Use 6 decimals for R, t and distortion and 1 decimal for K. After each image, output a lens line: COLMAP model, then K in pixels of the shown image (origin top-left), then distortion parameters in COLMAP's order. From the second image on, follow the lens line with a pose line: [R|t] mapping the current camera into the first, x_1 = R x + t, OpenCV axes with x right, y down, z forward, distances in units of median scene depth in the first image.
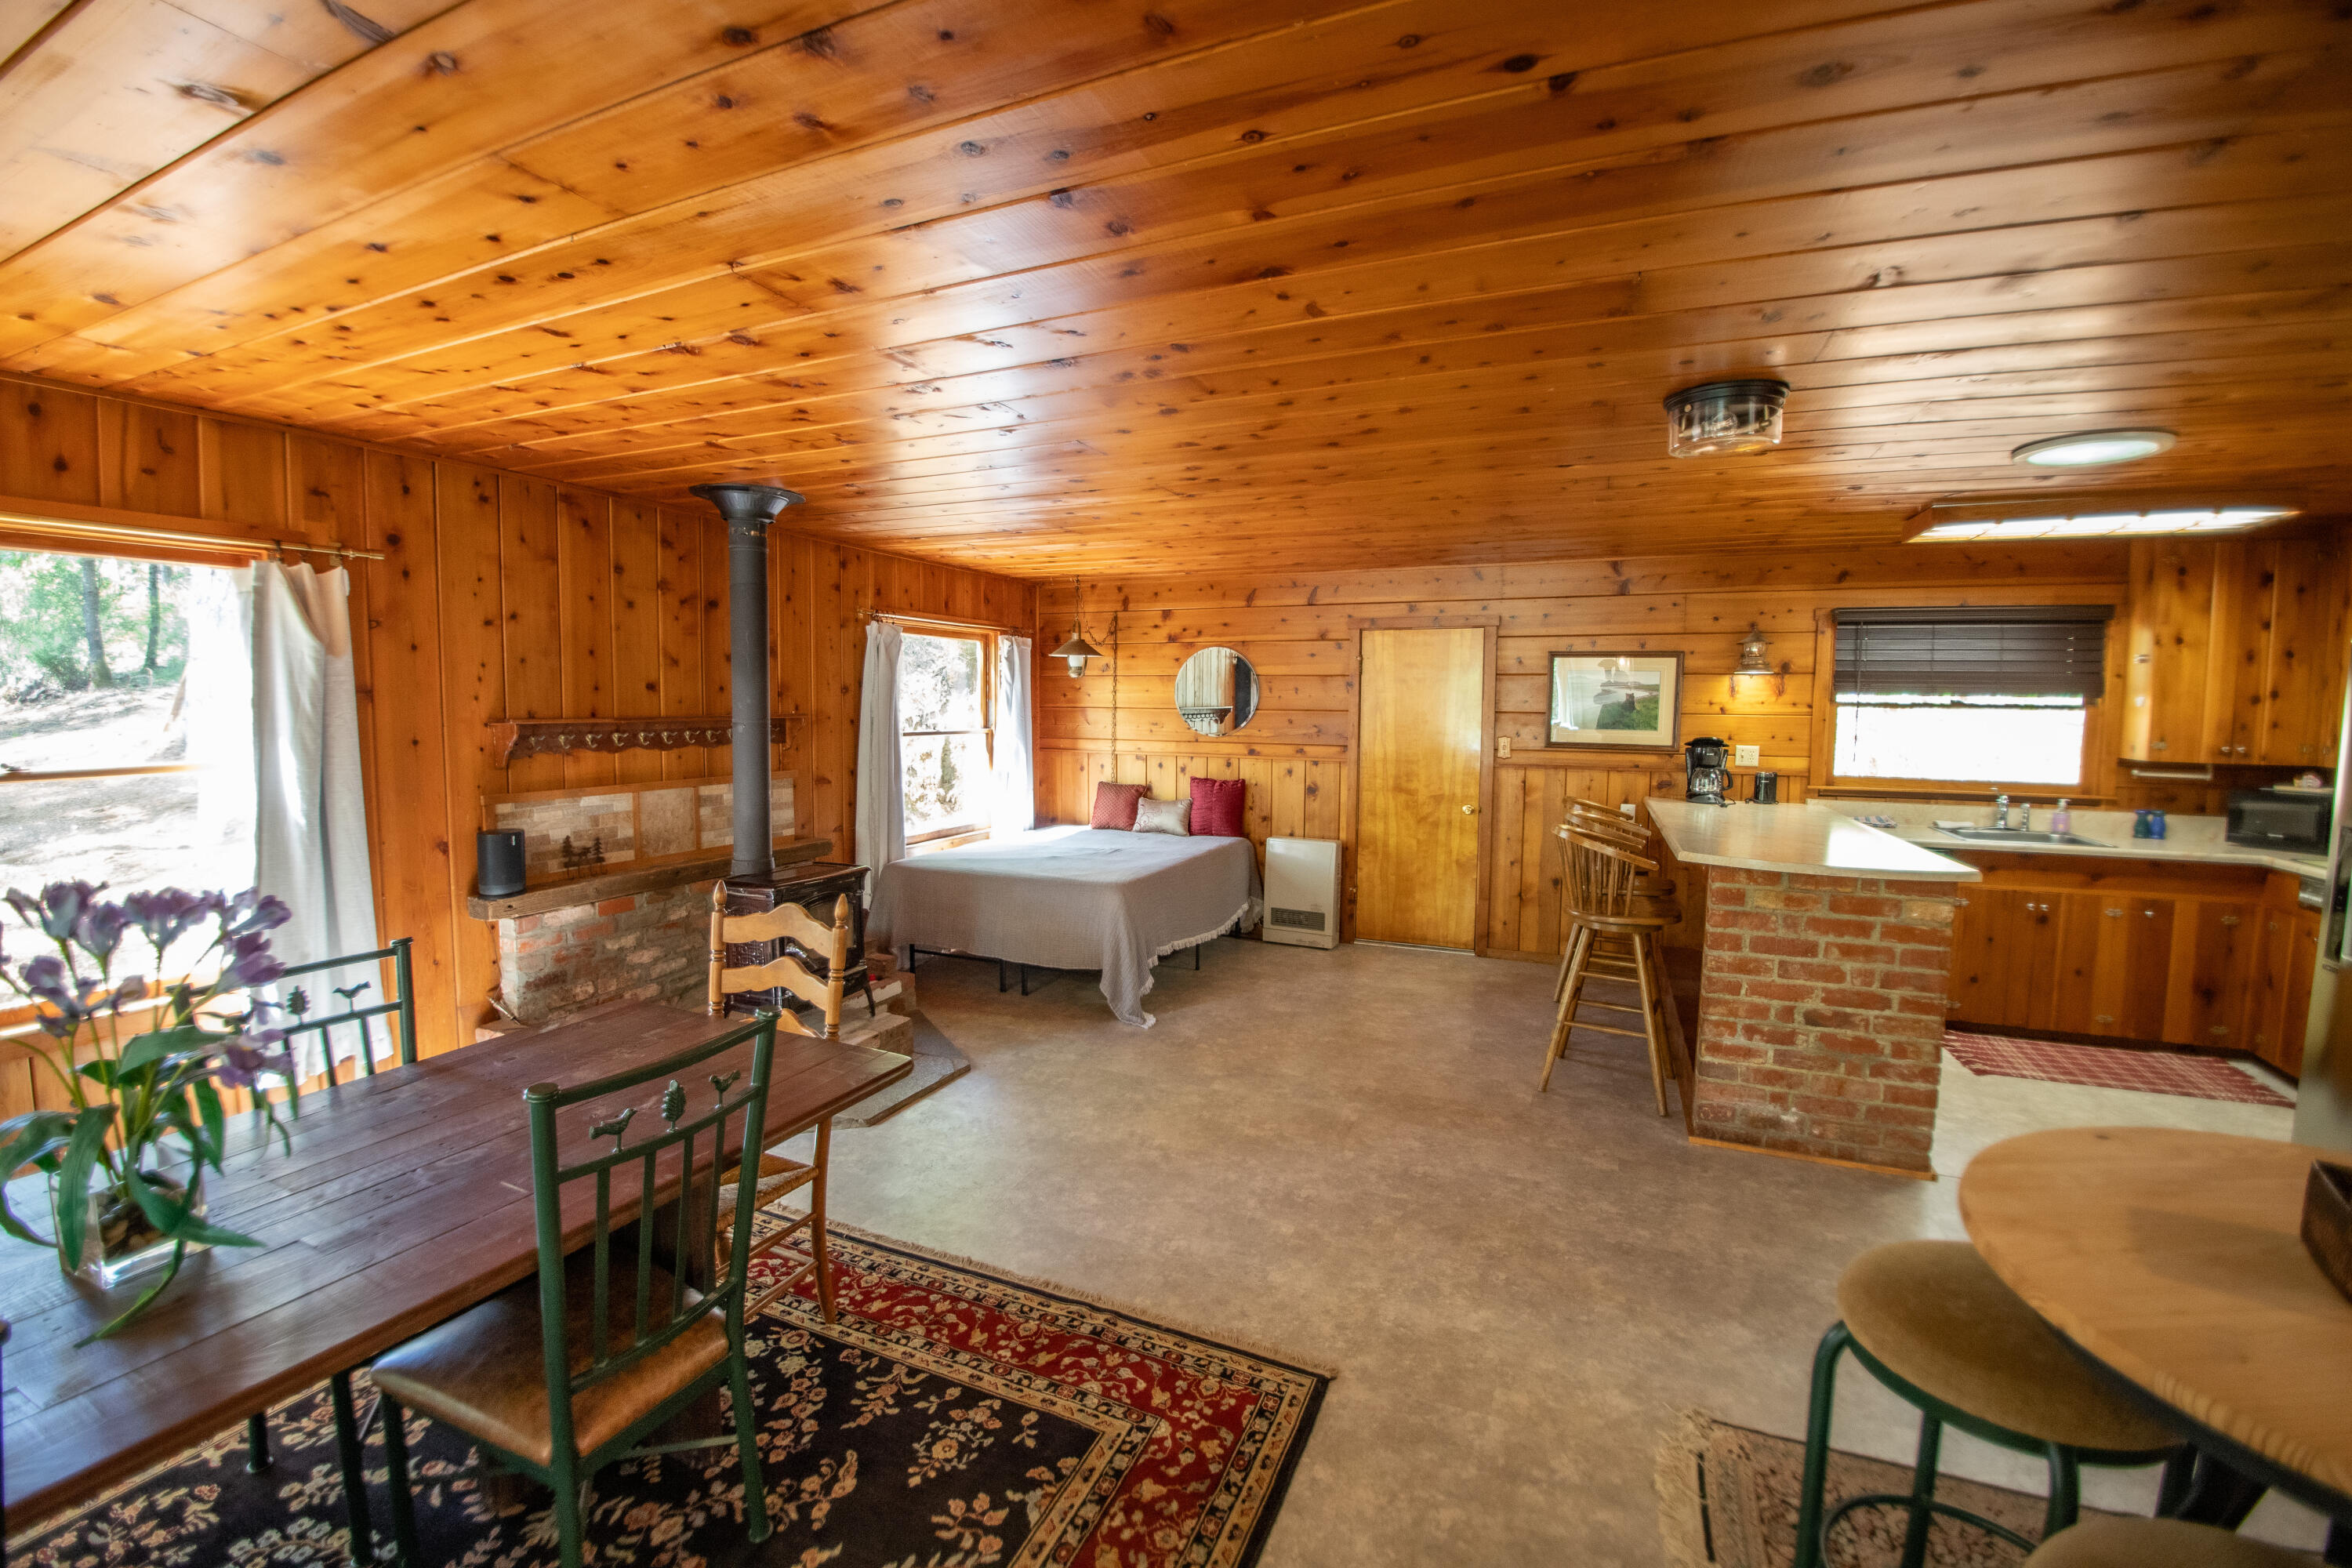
lens RADIAL K [[978.6, 0, 1153.6], [0, 978.6, 775.3], [0, 0, 1]] dist [-0.029669, -0.006371]
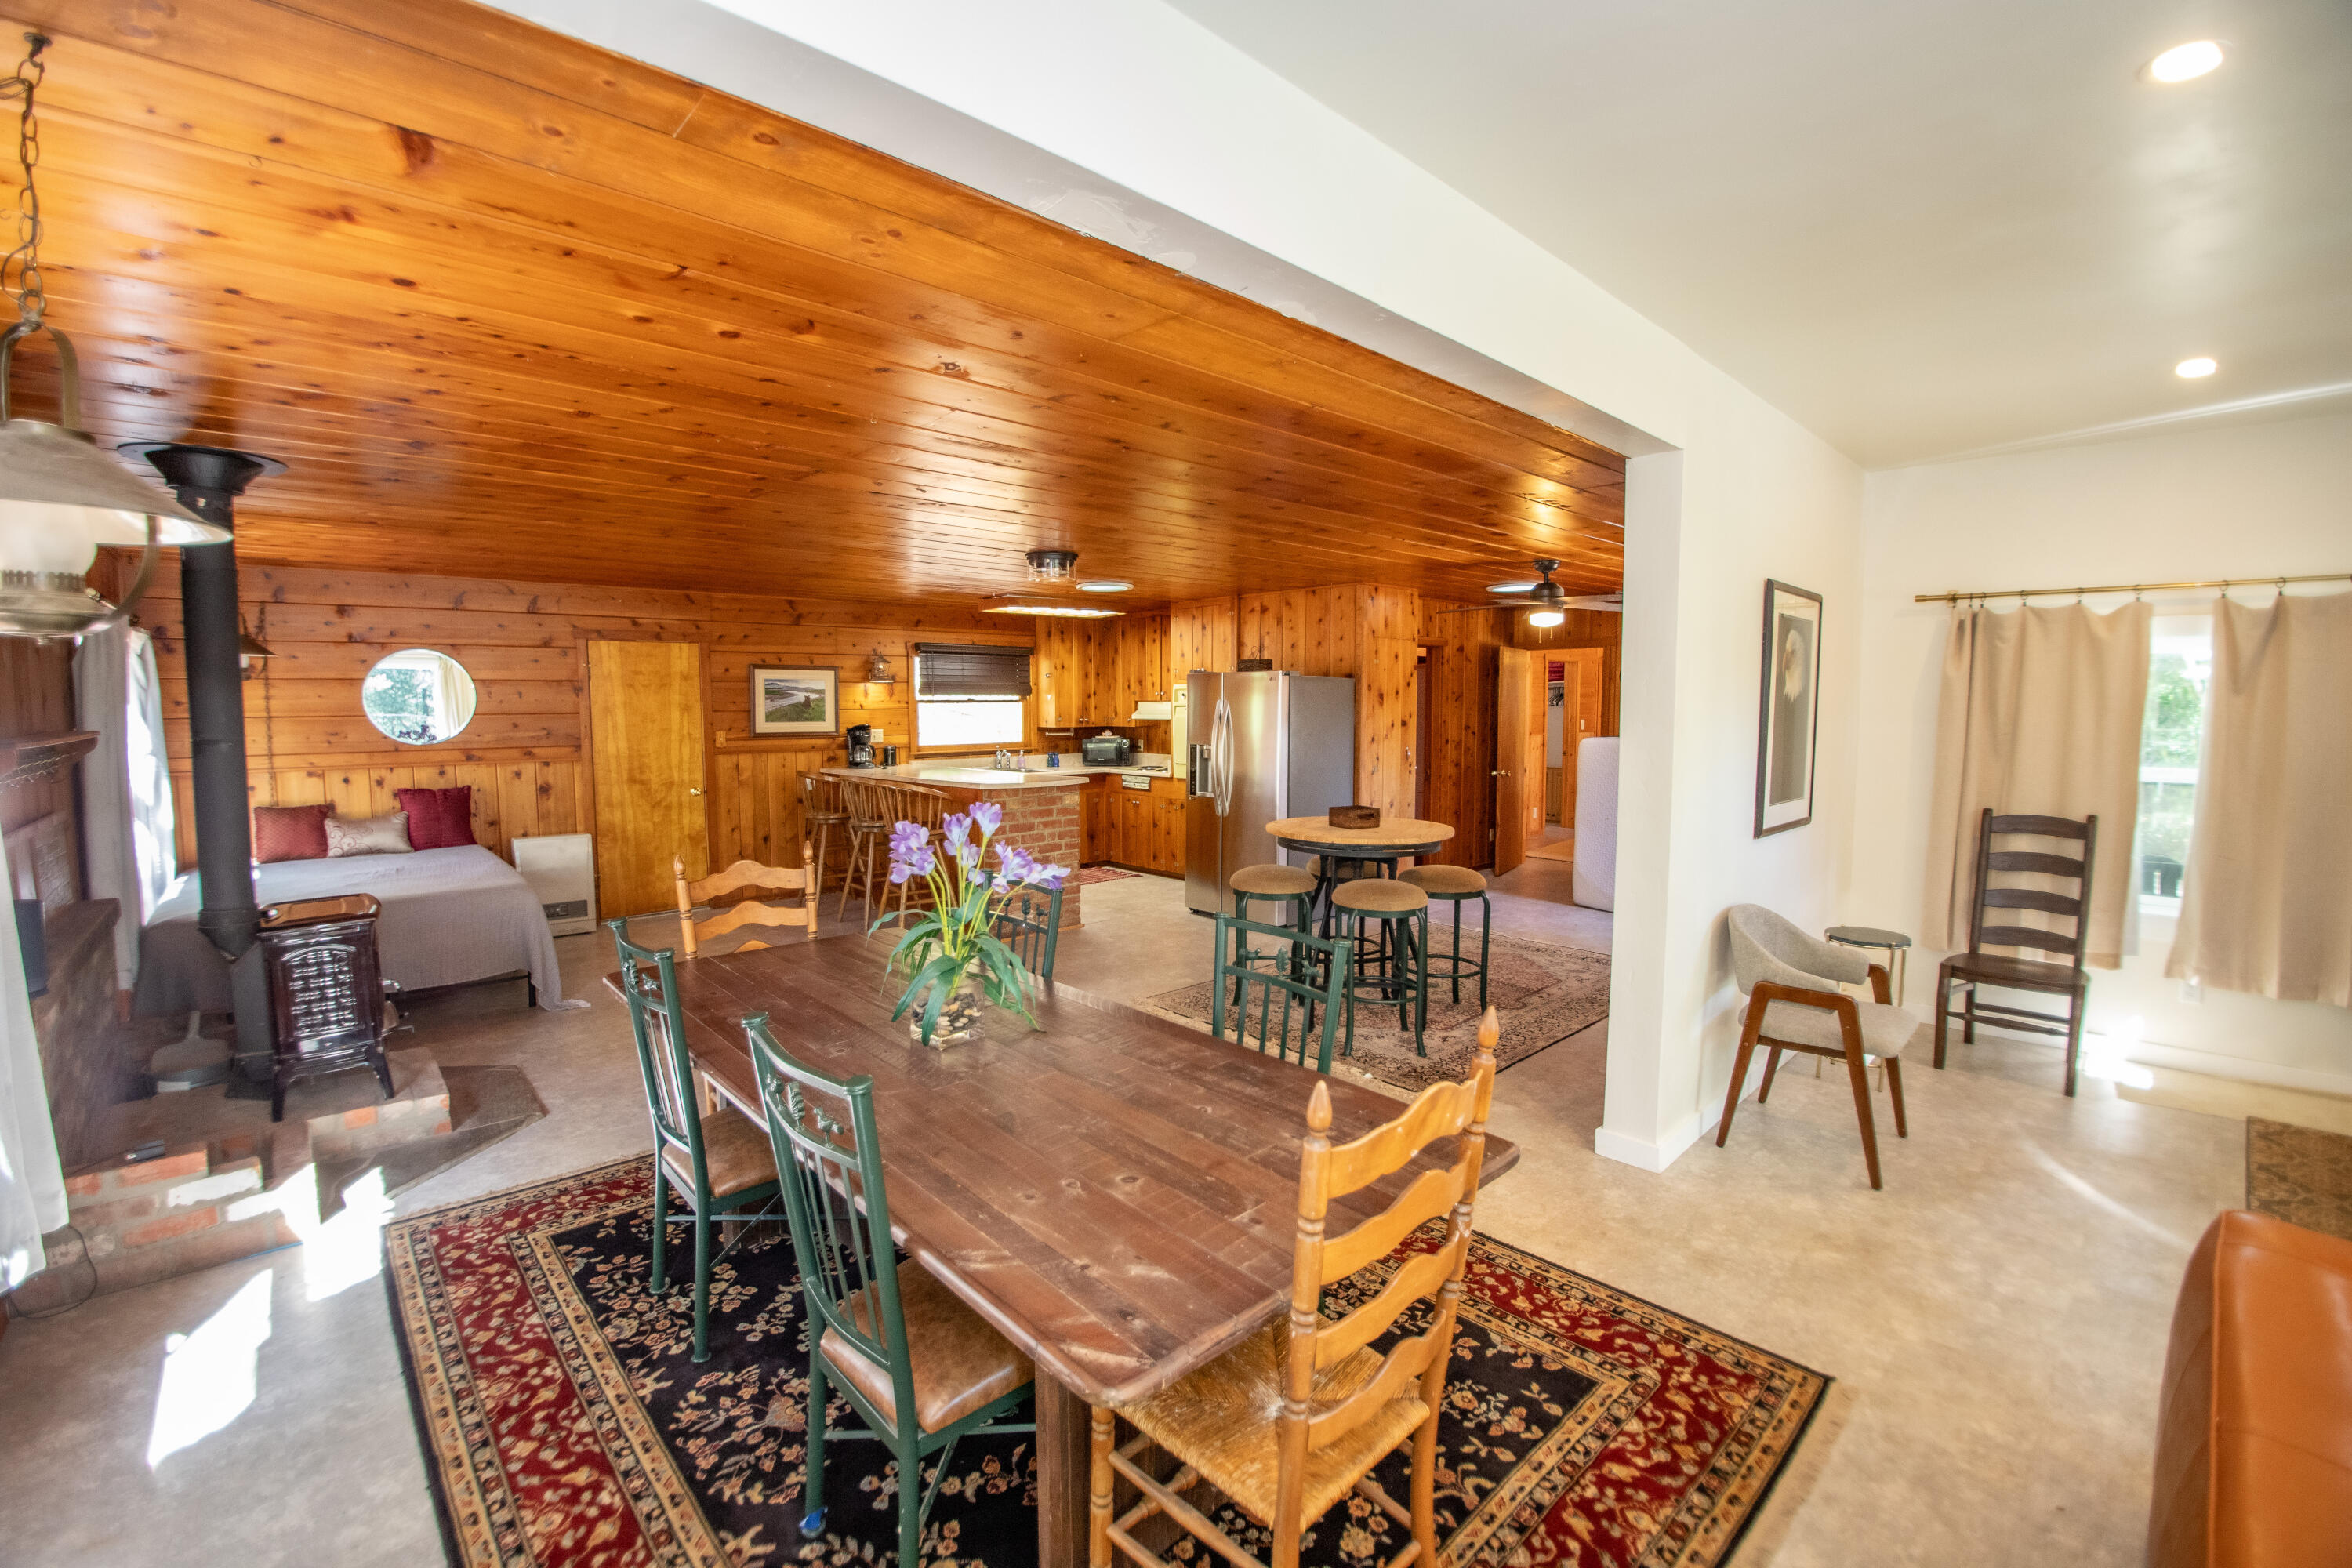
lens RADIAL K [[978.6, 0, 1161.5], [0, 978.6, 774.9], [0, 0, 1]] dist [-0.029669, -0.006371]
pose [[0.394316, -0.077433, 0.915707, -0.702000], [0.076309, 0.995761, 0.051343, -0.004188], [-0.915801, 0.049631, 0.398554, -0.025169]]
